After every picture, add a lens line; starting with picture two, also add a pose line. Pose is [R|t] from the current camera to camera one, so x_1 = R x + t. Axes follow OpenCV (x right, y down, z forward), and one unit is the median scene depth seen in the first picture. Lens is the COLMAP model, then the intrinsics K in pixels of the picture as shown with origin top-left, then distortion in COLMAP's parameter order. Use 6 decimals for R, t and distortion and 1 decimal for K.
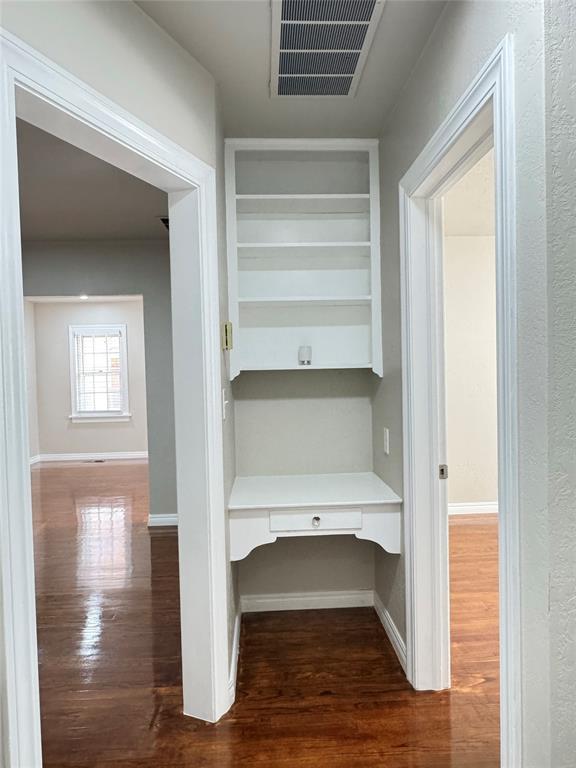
lens RADIAL K [[515.4, 0, 288.0], [0, 515.4, 384.0], [0, 0, 1]] dist [0.004199, 0.000916]
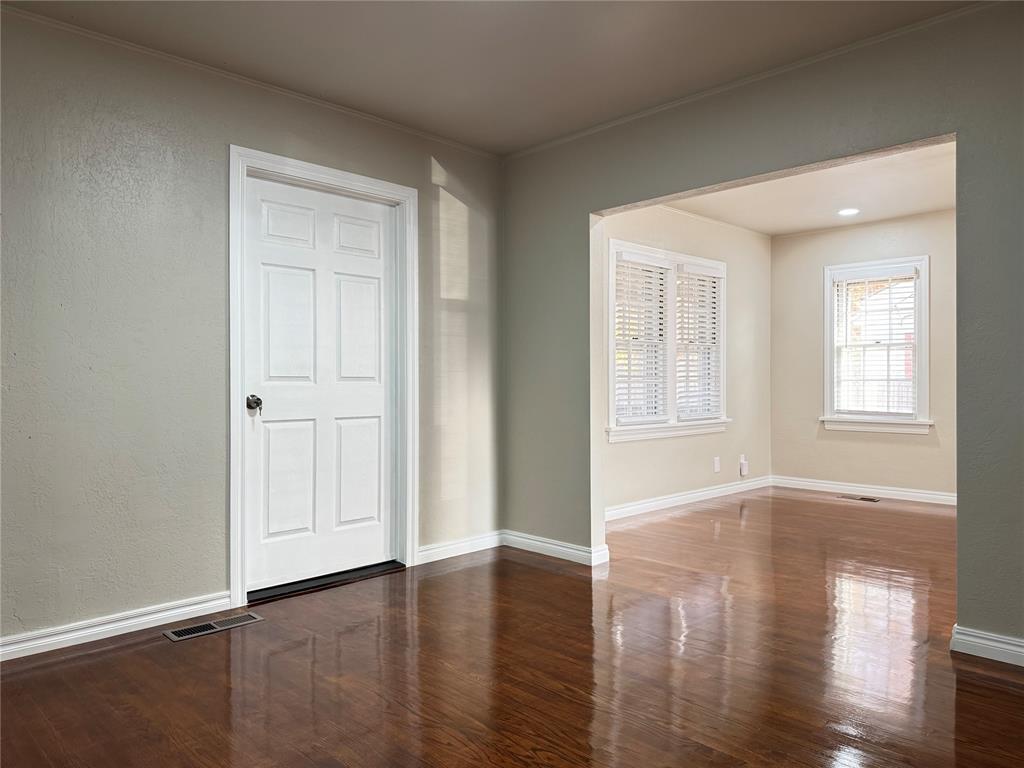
lens RADIAL K [[716.1, 0, 512.0], [0, 716.1, 384.0], [0, 0, 1]] dist [-0.002102, 0.000720]
pose [[0.663270, 0.028995, -0.747819, -0.037560], [-0.032324, 0.999427, 0.010080, 0.026455], [0.747682, 0.017487, 0.663826, 0.172353]]
